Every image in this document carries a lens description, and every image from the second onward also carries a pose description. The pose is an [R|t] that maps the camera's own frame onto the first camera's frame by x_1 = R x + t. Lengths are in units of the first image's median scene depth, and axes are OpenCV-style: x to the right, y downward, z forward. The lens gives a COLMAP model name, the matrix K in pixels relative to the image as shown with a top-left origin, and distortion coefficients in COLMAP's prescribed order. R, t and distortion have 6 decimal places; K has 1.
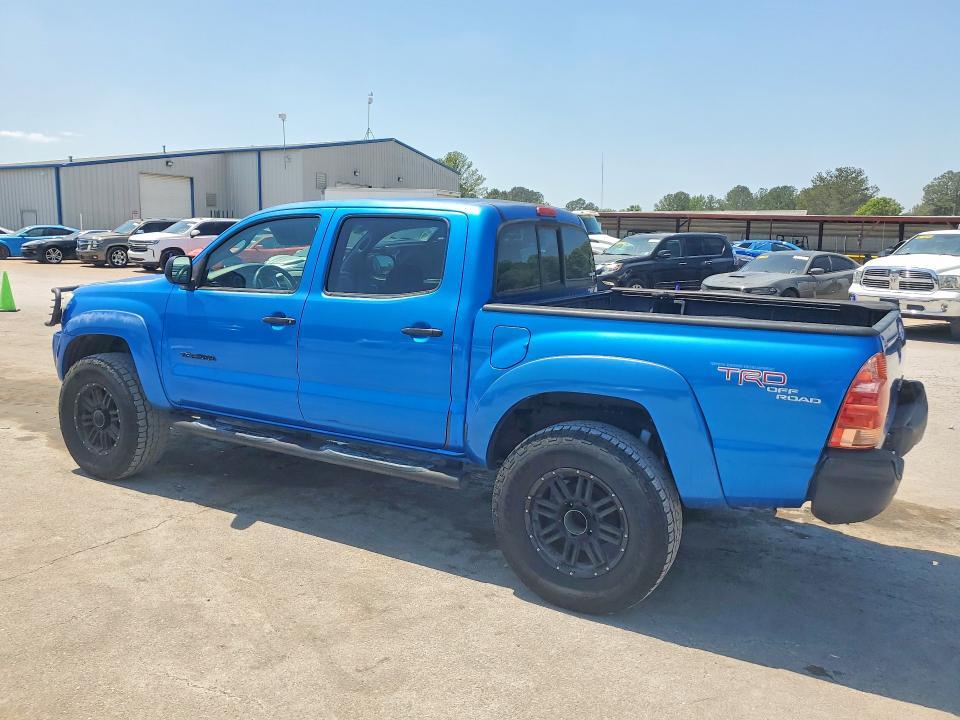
lens RADIAL K [[737.5, 0, 475.4], [0, 737.5, 368.9], [0, 0, 1]] dist [0.031681, -0.008763]
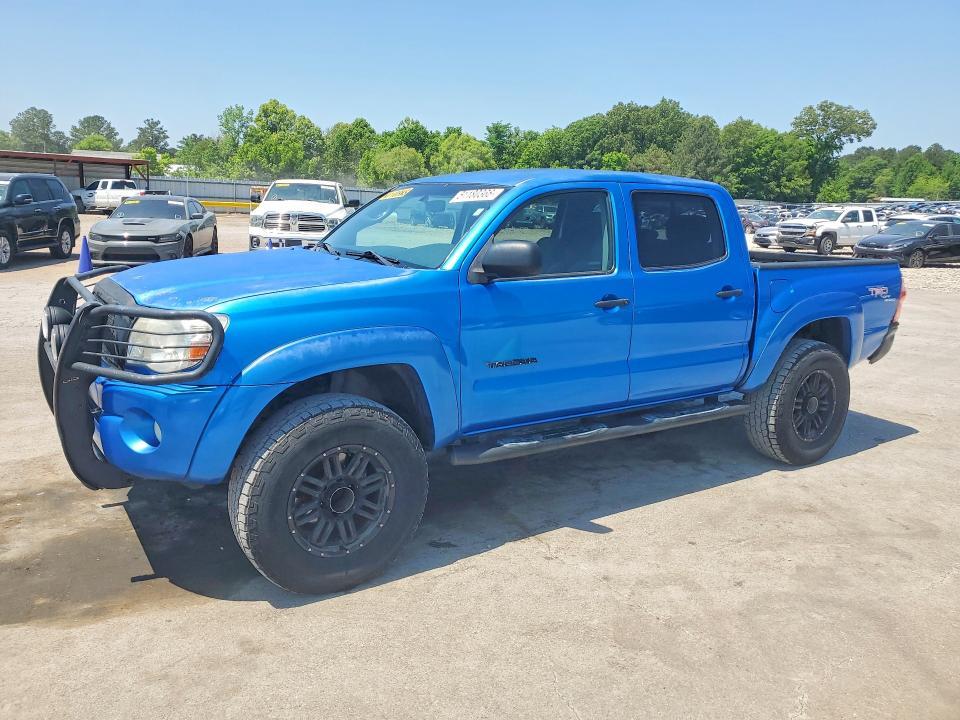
lens RADIAL K [[737.5, 0, 473.9], [0, 737.5, 359.7], [0, 0, 1]] dist [0.031681, -0.008763]
pose [[0.469541, -0.195762, 0.860935, -0.352484], [0.134302, 0.979599, 0.149497, -0.047341], [-0.872636, 0.045430, 0.486253, 0.211120]]
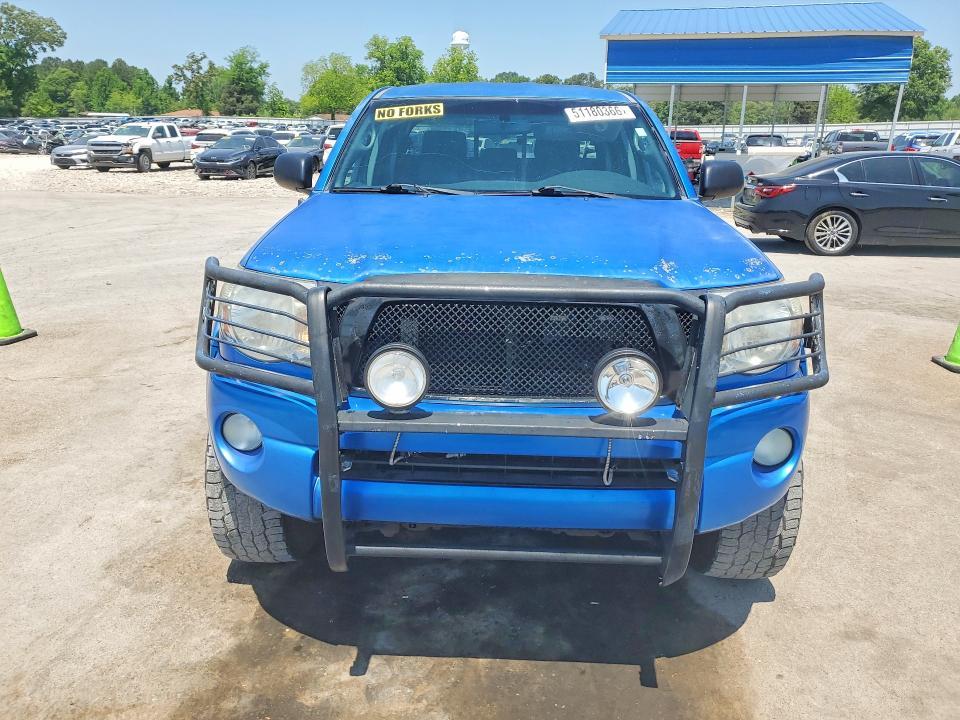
lens RADIAL K [[737.5, 0, 473.0], [0, 737.5, 350.5], [0, 0, 1]] dist [0.031681, -0.008763]
pose [[-0.448289, -0.280000, 0.848903, -0.315167], [0.132500, 0.918369, 0.372883, -0.091421], [-0.884014, 0.279639, -0.374595, 0.494304]]
